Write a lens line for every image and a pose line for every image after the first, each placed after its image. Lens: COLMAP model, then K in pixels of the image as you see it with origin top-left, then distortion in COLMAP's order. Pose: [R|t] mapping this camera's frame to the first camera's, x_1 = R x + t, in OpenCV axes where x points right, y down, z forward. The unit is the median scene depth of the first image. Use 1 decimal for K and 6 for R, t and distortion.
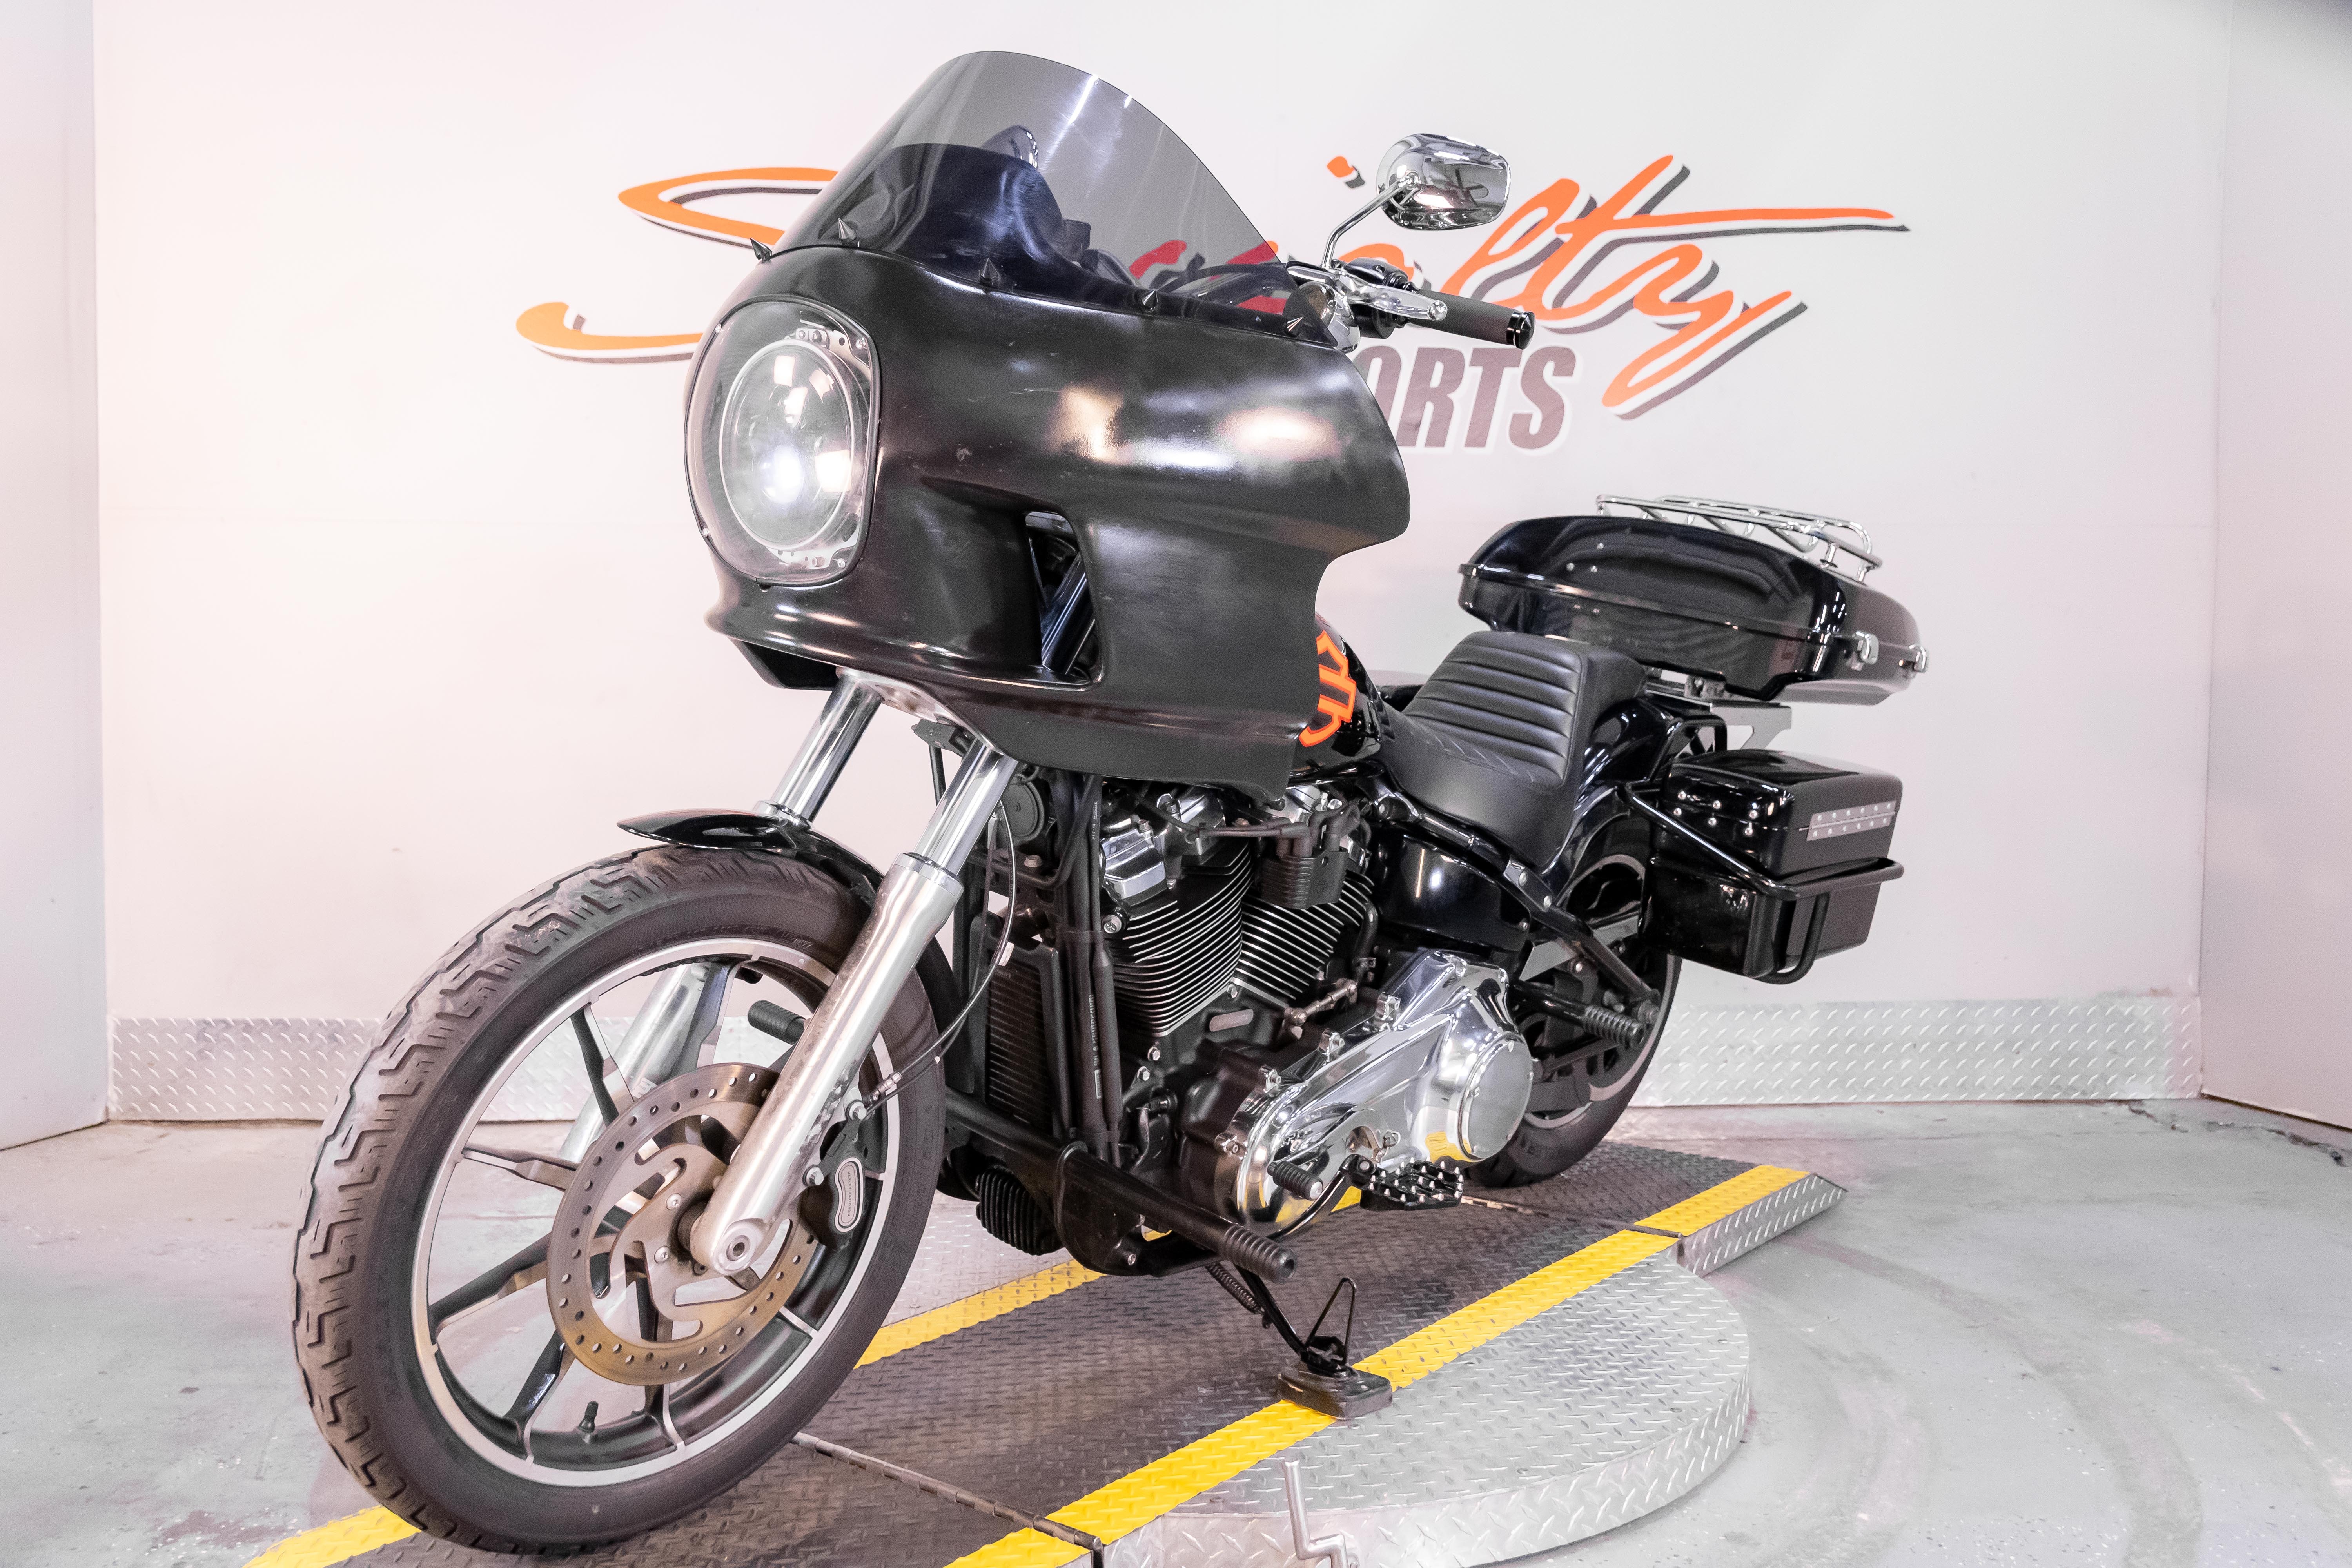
lens RADIAL K [[1988.6, 0, 1174.4], [0, 1988.6, 786.8], [0, 0, 1]] dist [-0.000890, -0.011951]
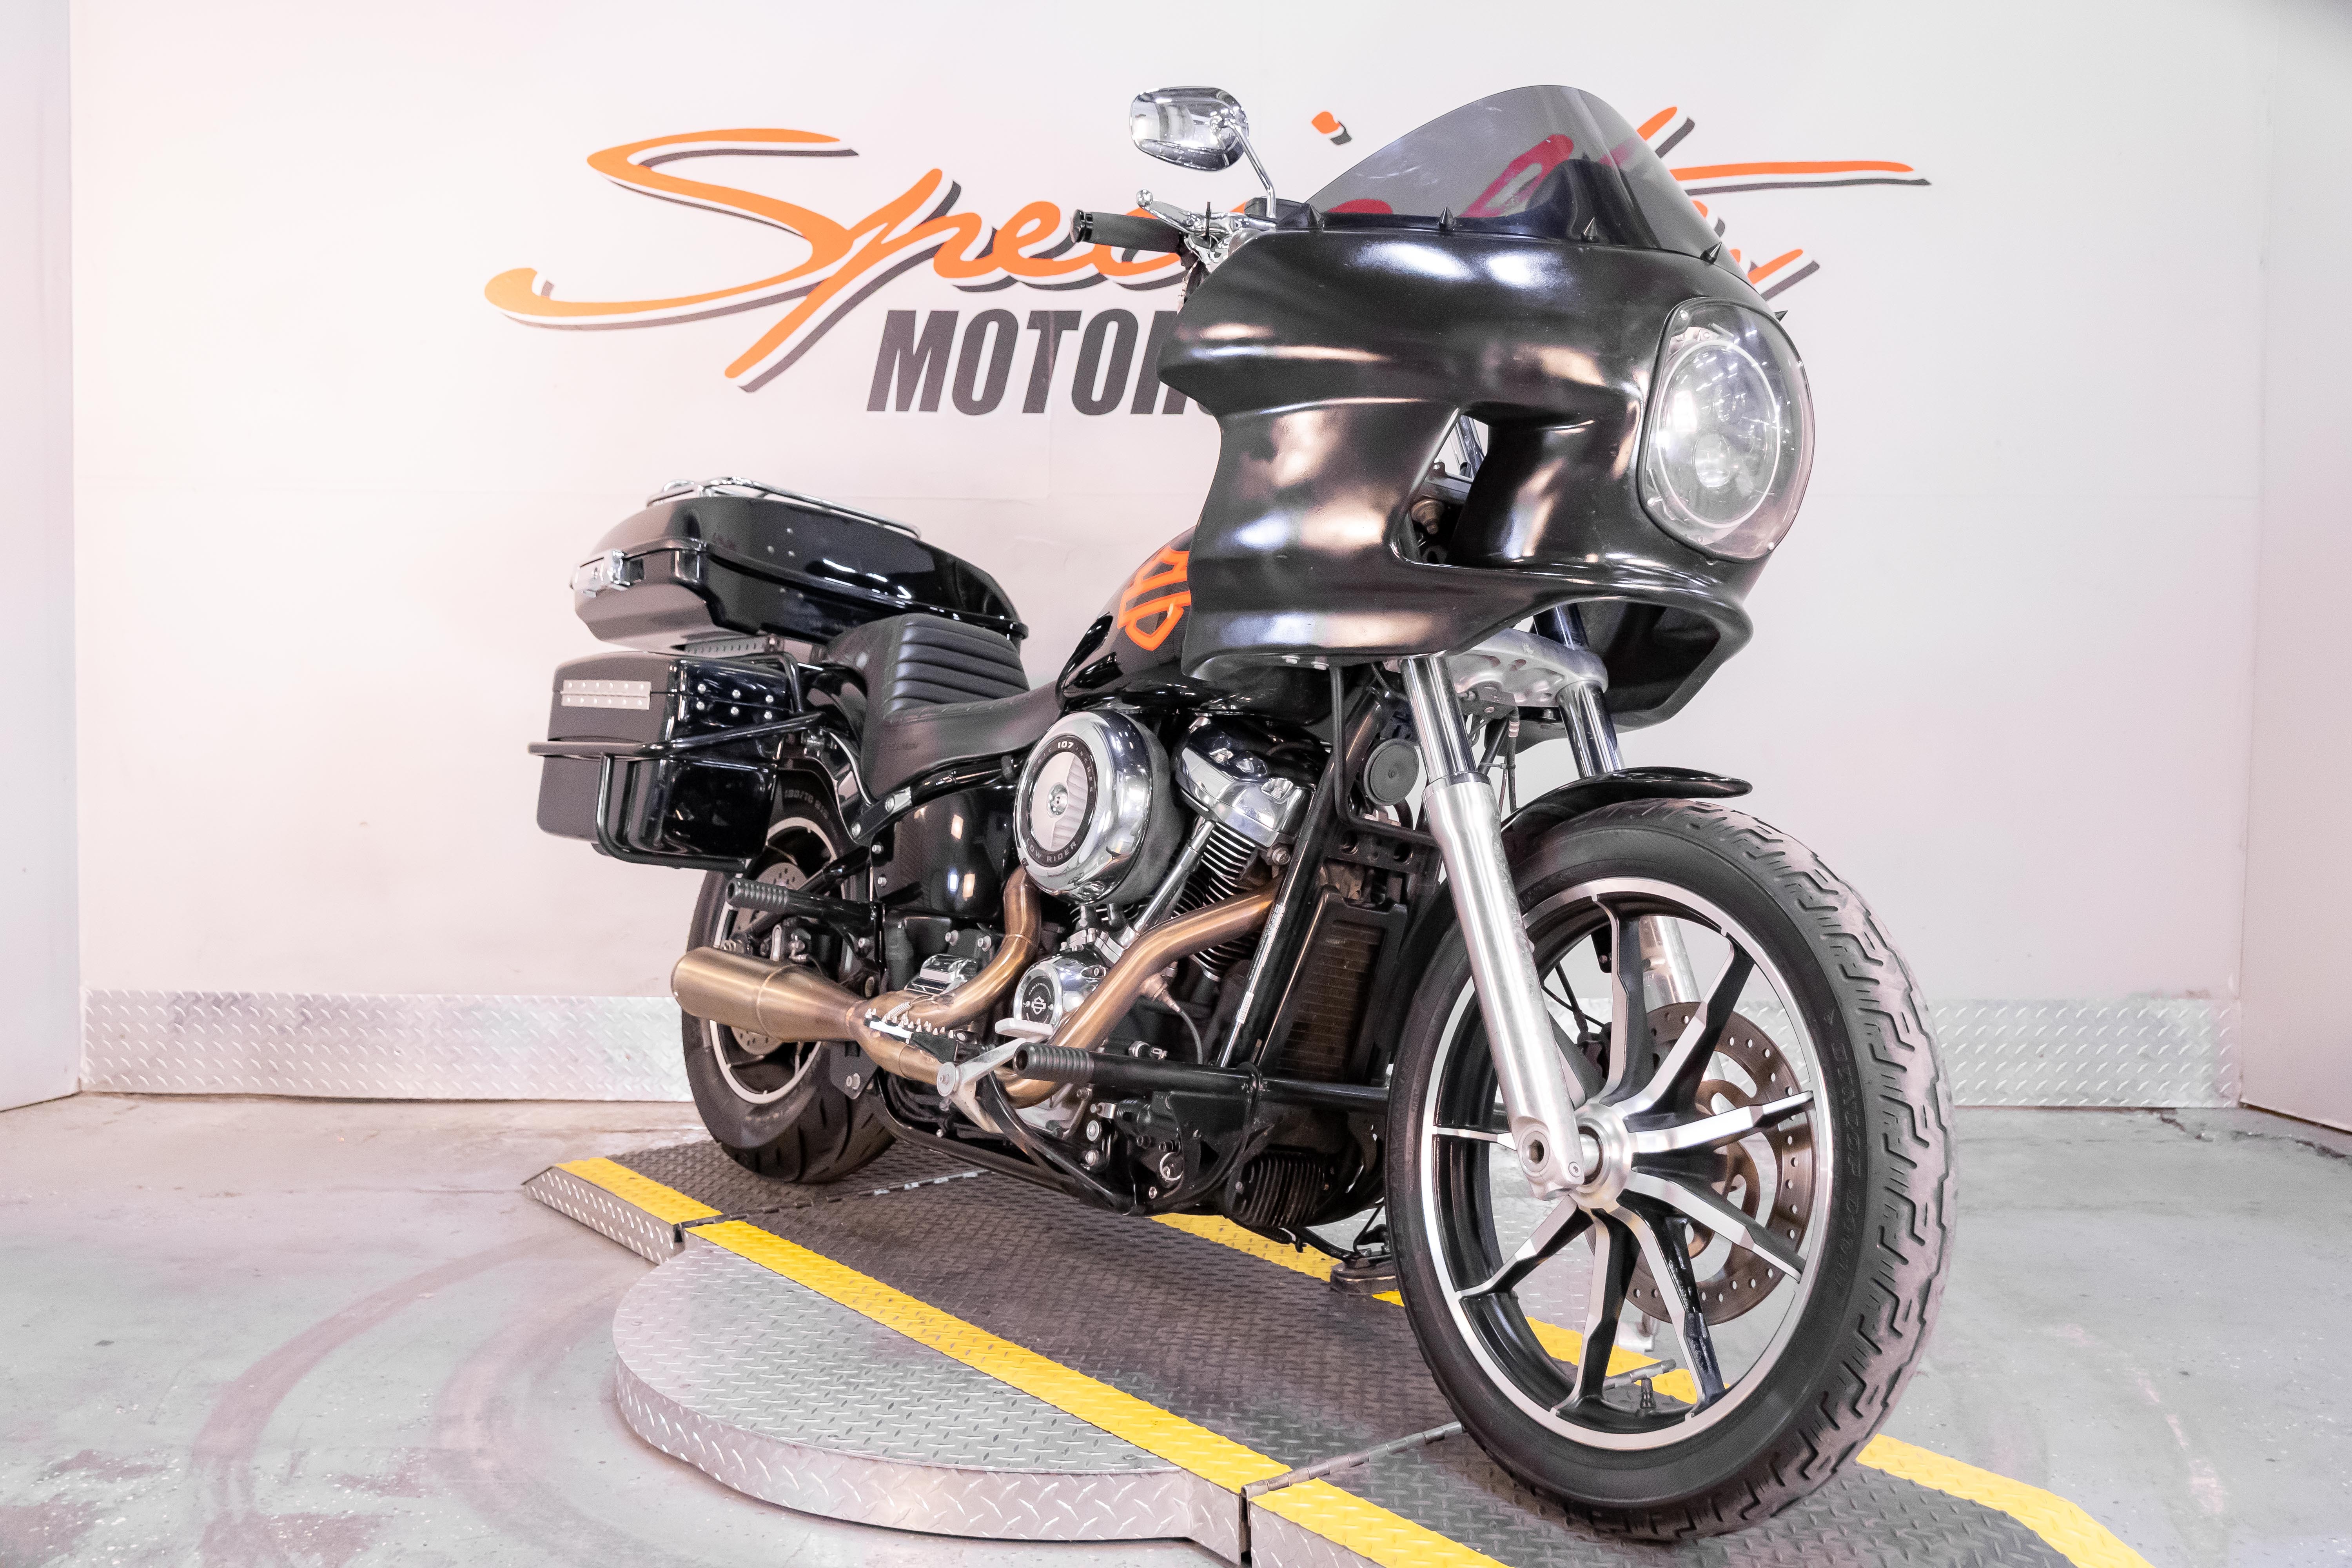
lens RADIAL K [[2161.4, 0, 1171.3], [0, 2161.4, 790.6], [0, 0, 1]] dist [-0.006502, 0.000000]
pose [[0.998110, 0.009197, -0.060766, 0.075139], [-0.008707, 0.999928, 0.008311, 0.002940], [0.060838, -0.007766, 0.998117, -0.048250]]
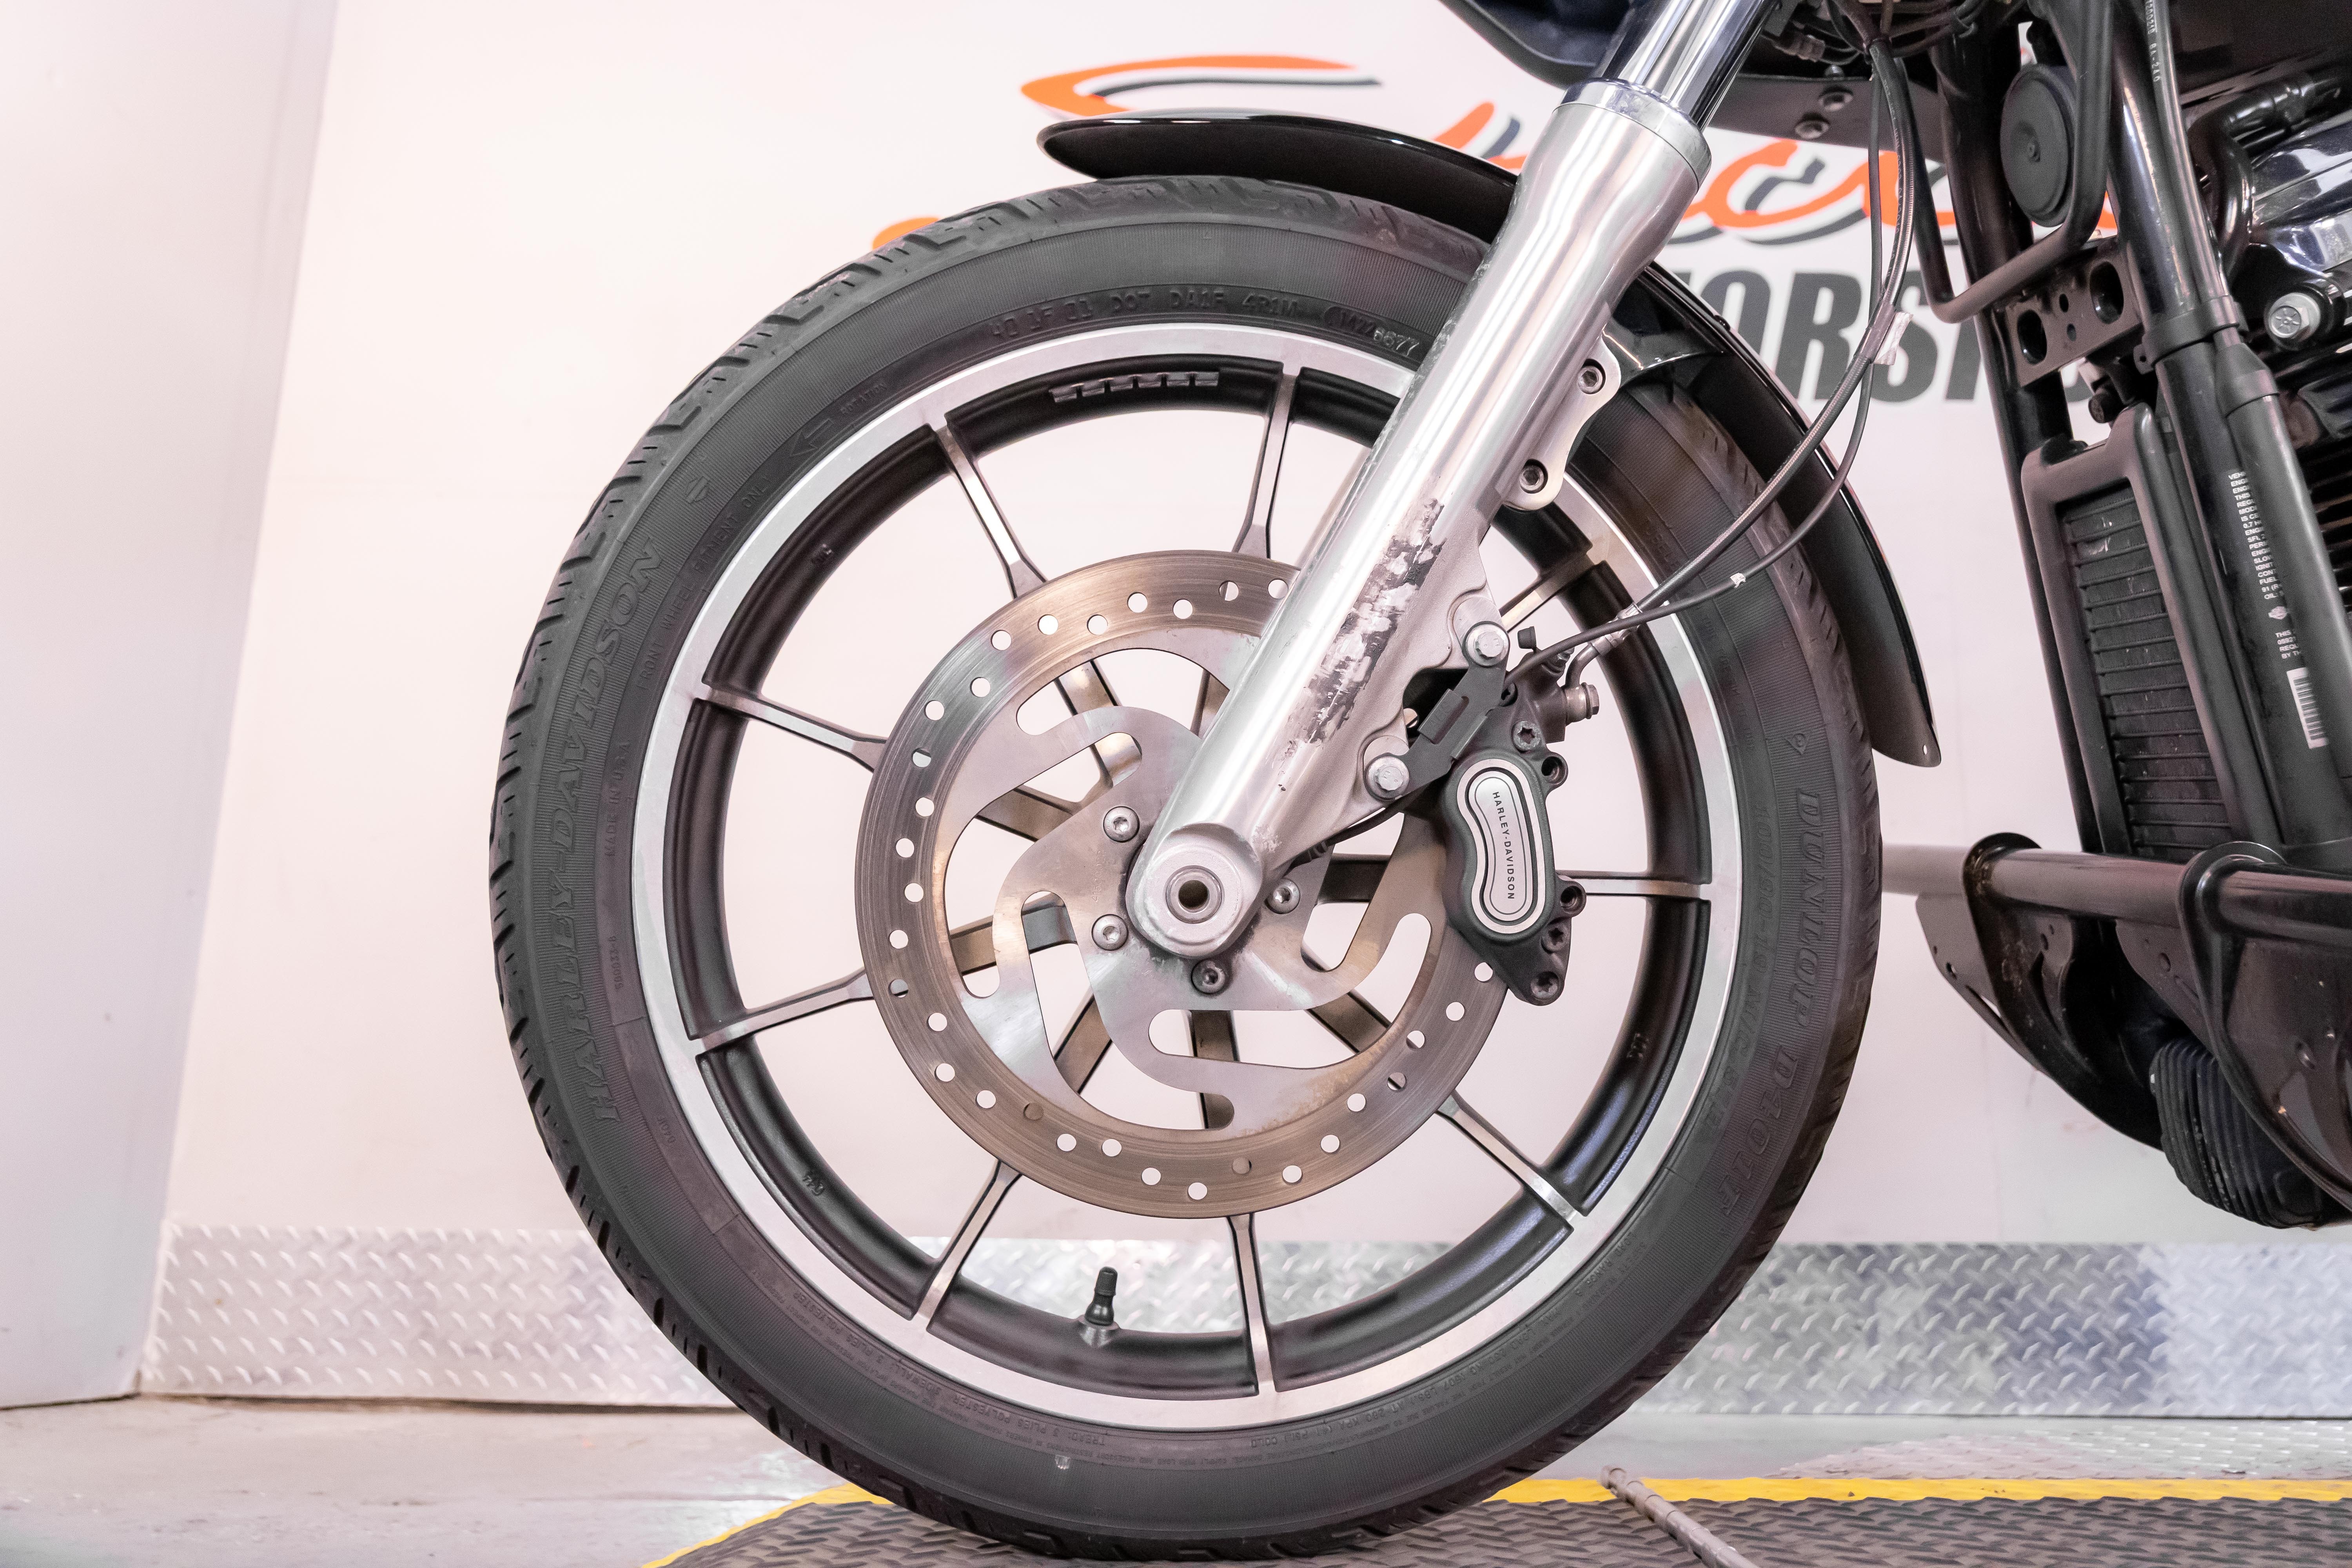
lens RADIAL K [[1873.5, 0, 1170.7], [0, 1873.5, 793.3], [0, 0, 1]] dist [-0.006284, 0.004064]
pose [[0.999108, 0.003821, -0.042047, -0.191543], [-0.015203, 0.961644, -0.273879, 0.143594], [0.039388, 0.274274, 0.960845, 0.401487]]
